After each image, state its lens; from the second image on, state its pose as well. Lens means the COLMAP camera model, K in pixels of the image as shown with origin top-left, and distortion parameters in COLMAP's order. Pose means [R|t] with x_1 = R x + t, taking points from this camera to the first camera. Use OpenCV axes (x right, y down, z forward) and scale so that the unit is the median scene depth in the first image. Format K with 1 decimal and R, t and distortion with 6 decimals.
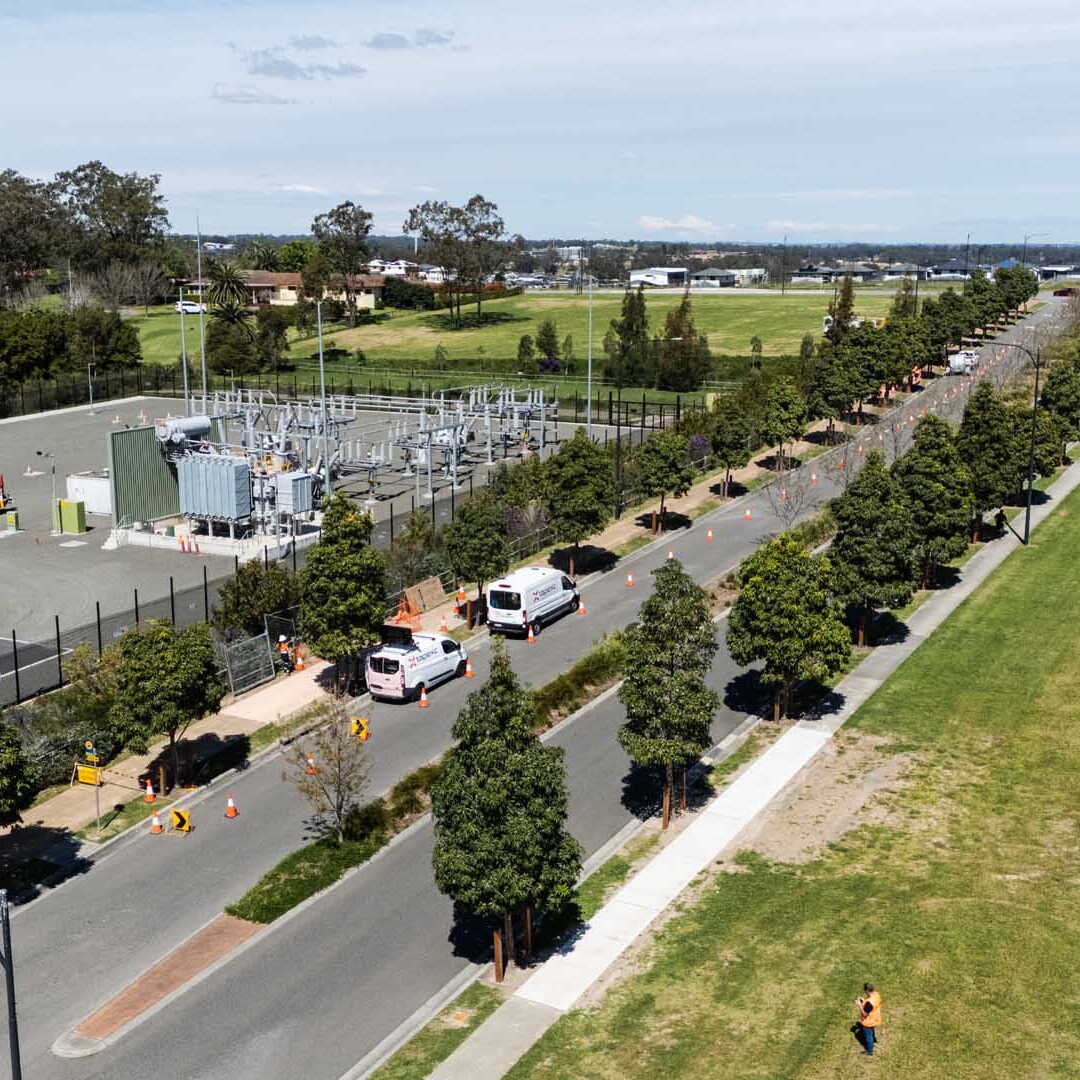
lens RADIAL K [[1395.6, 0, 539.8], [0, 1395.6, 567.8], [0, 0, 1]] dist [0.159888, -0.377513]
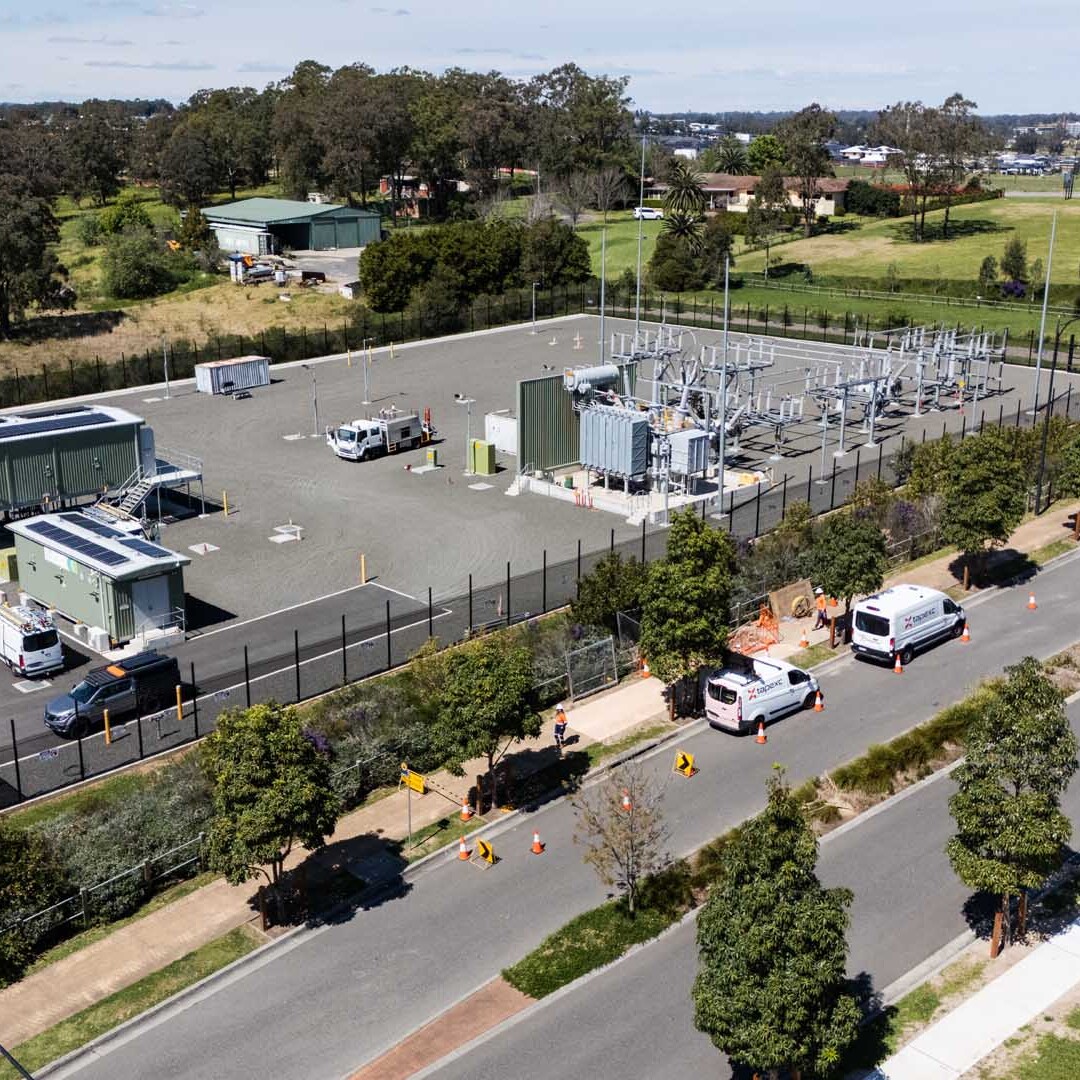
lens RADIAL K [[1395.6, 0, 539.8], [0, 1395.6, 567.8], [0, 0, 1]] dist [0.159888, -0.377513]
pose [[0.945924, 0.092945, -0.310788, 0.049468], [-0.067573, 0.993514, 0.091455, -0.078632], [0.317273, -0.065509, 0.946069, 0.061883]]
